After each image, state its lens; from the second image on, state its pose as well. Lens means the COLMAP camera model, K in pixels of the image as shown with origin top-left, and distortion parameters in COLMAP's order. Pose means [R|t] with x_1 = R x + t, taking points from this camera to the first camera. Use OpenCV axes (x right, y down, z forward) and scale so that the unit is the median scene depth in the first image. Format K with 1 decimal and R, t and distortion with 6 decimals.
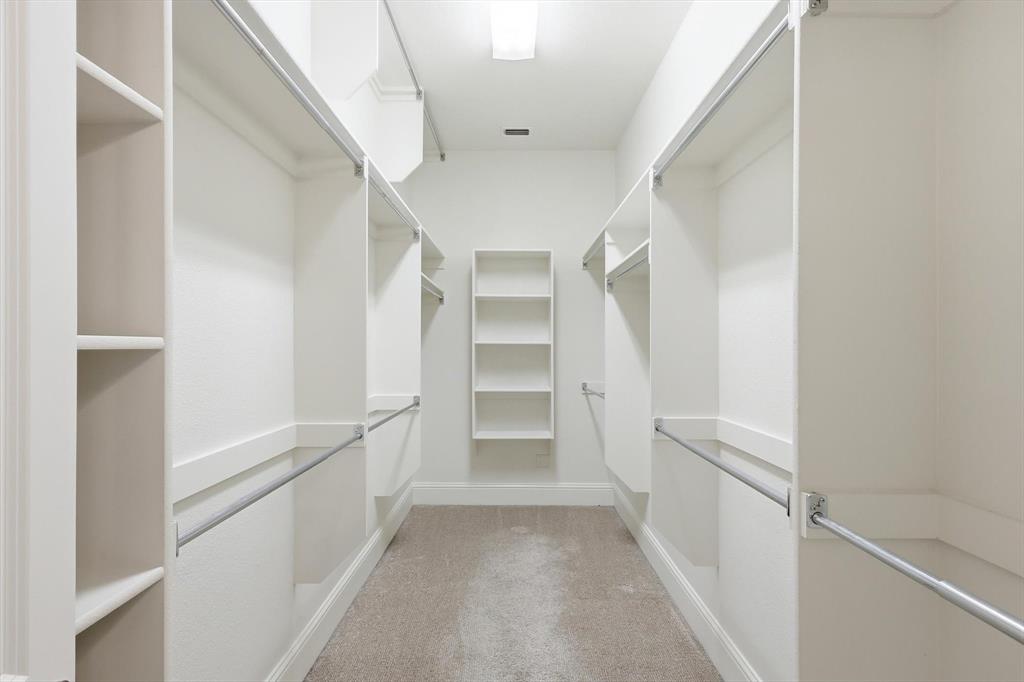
lens RADIAL K [[458.6, 0, 512.0], [0, 458.6, 341.0], [0, 0, 1]] dist [0.000312, 0.000088]
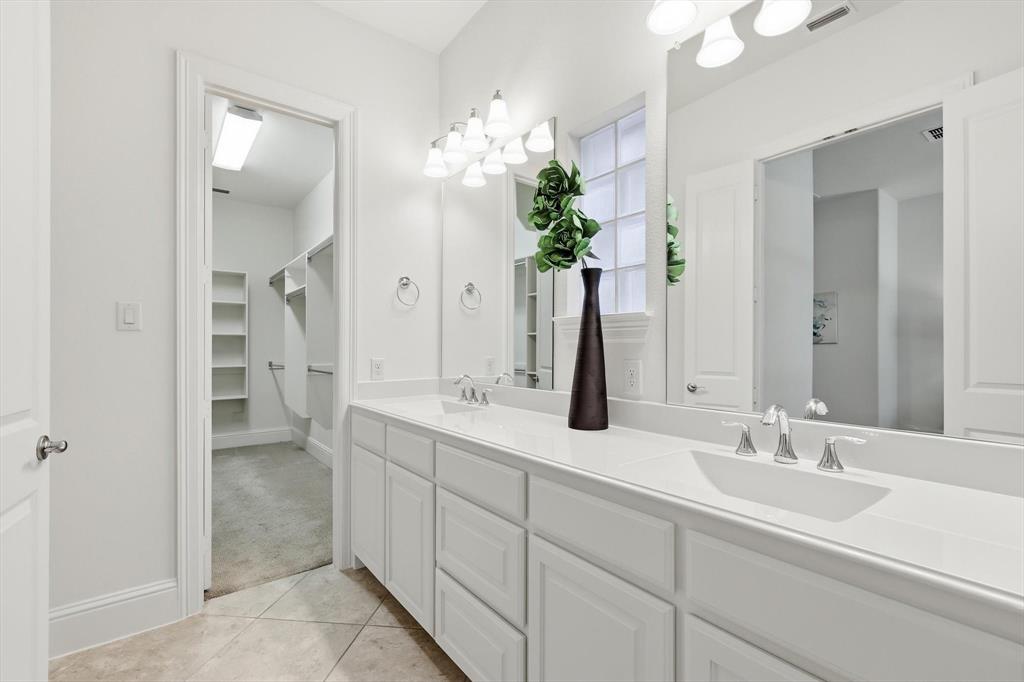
lens RADIAL K [[458.6, 0, 512.0], [0, 458.6, 341.0], [0, 0, 1]] dist [0.000312, 0.000088]
pose [[0.795569, 0.003956, 0.605850, -0.148110], [-0.002177, 0.999991, -0.003671, 0.032618], [-0.605859, 0.001602, 0.795570, -0.814312]]
